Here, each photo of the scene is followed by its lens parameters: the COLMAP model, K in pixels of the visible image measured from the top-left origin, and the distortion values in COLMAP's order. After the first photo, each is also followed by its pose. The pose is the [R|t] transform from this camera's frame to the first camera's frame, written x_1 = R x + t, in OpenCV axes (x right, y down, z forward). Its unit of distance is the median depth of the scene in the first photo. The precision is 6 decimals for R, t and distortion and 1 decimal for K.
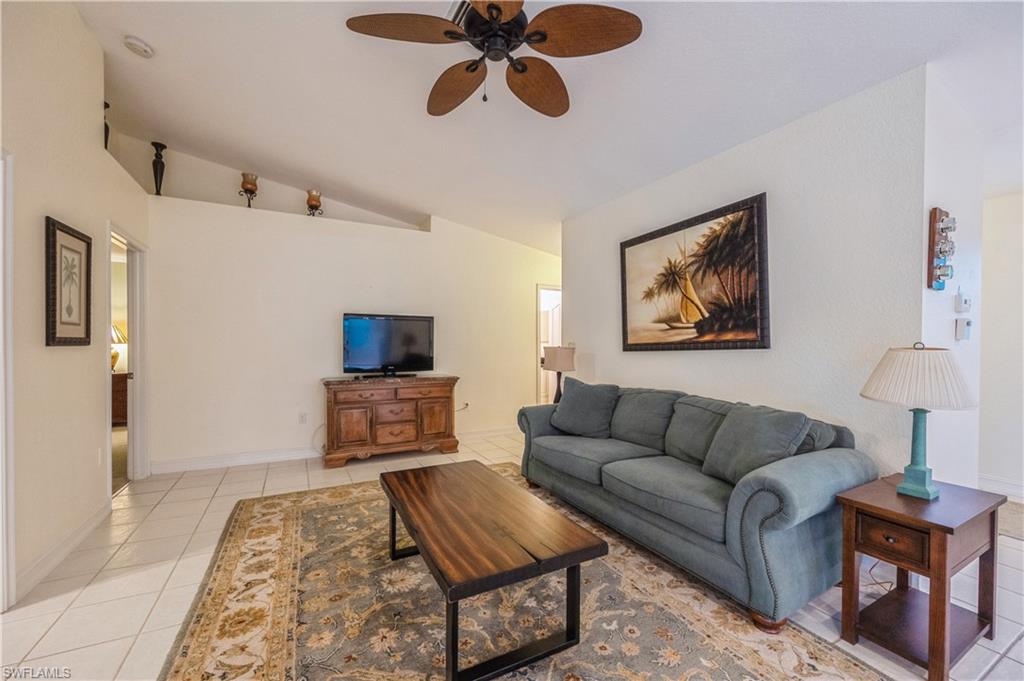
lens RADIAL K [[405.5, 0, 508.9], [0, 405.5, 349.7], [0, 0, 1]] dist [-0.000960, -0.000294]
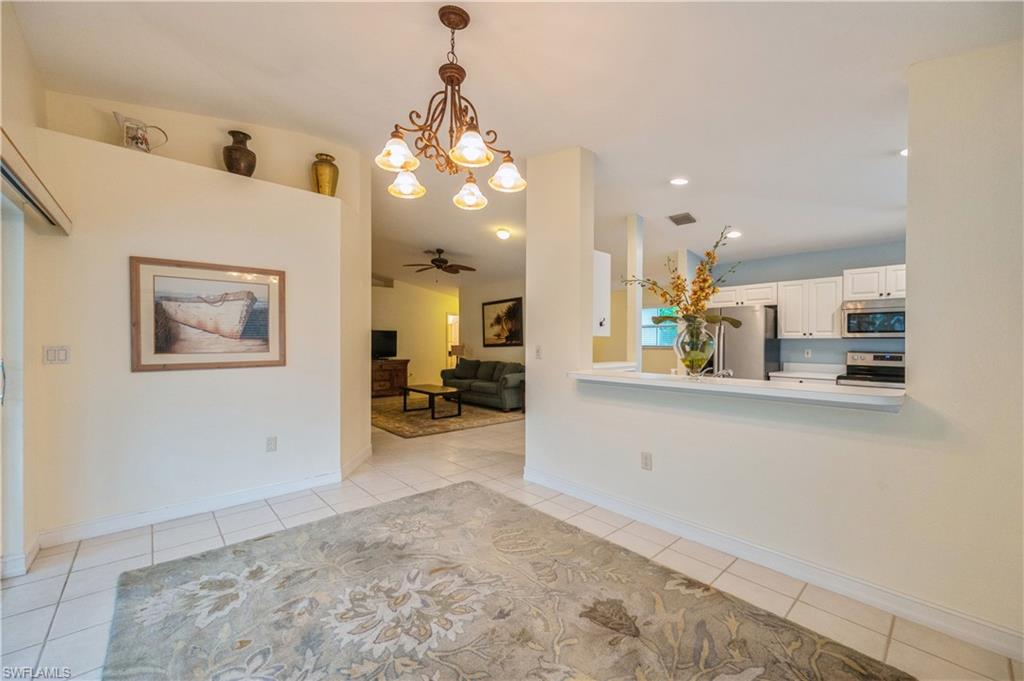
lens RADIAL K [[403.3, 0, 512.0], [0, 403.3, 340.5], [0, 0, 1]] dist [-0.001478, -0.000433]
pose [[0.969605, 0.001718, 0.244670, -0.183764], [0.001869, 0.999894, -0.014429, -0.000796], [-0.244669, 0.014448, 0.969499, -1.748362]]
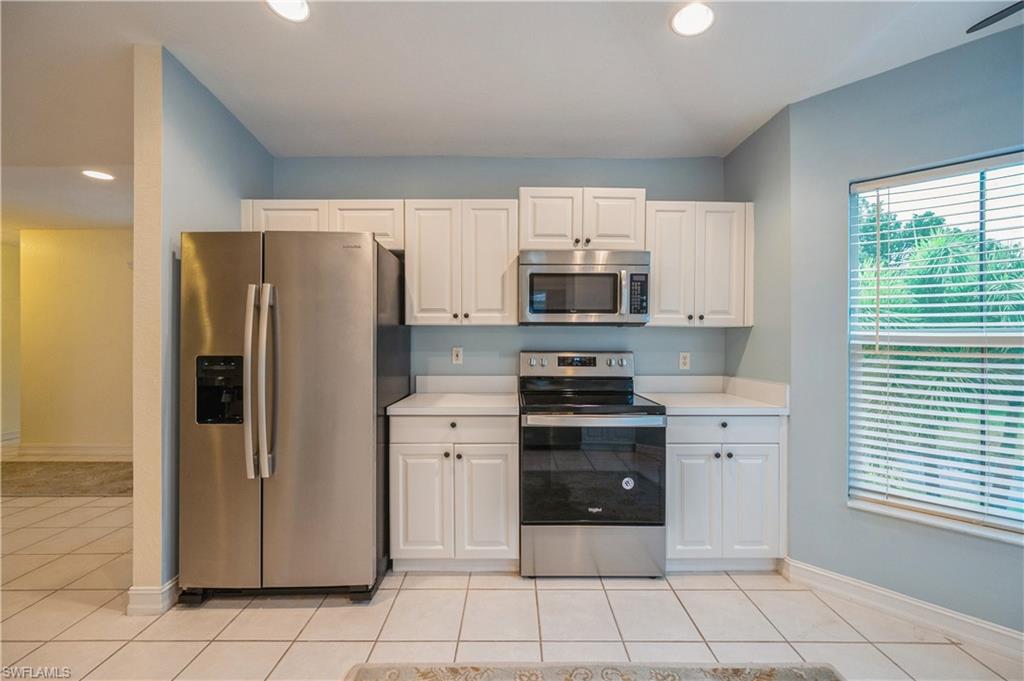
lens RADIAL K [[403.3, 0, 512.0], [0, 403.3, 340.5], [0, 0, 1]] dist [-0.001478, -0.000433]
pose [[0.468567, -0.003443, 0.883421, 0.764225], [0.012117, 0.999923, -0.002531, 0.002491], [-0.883345, 0.011891, 0.468573, -0.887175]]
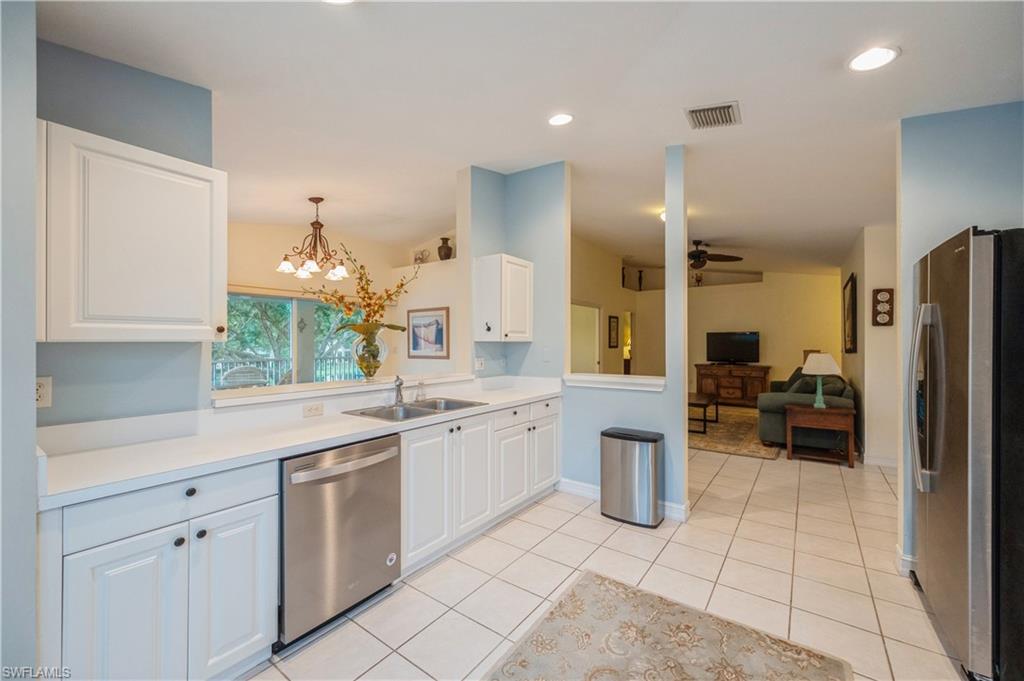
lens RADIAL K [[403.3, 0, 512.0], [0, 403.3, 340.5], [0, 0, 1]] dist [-0.001478, -0.000433]
pose [[0.439475, -0.007189, -0.898226, 1.404994], [-0.009394, 0.999877, -0.012599, -0.018230], [0.898205, 0.013975, 0.439354, -1.123455]]
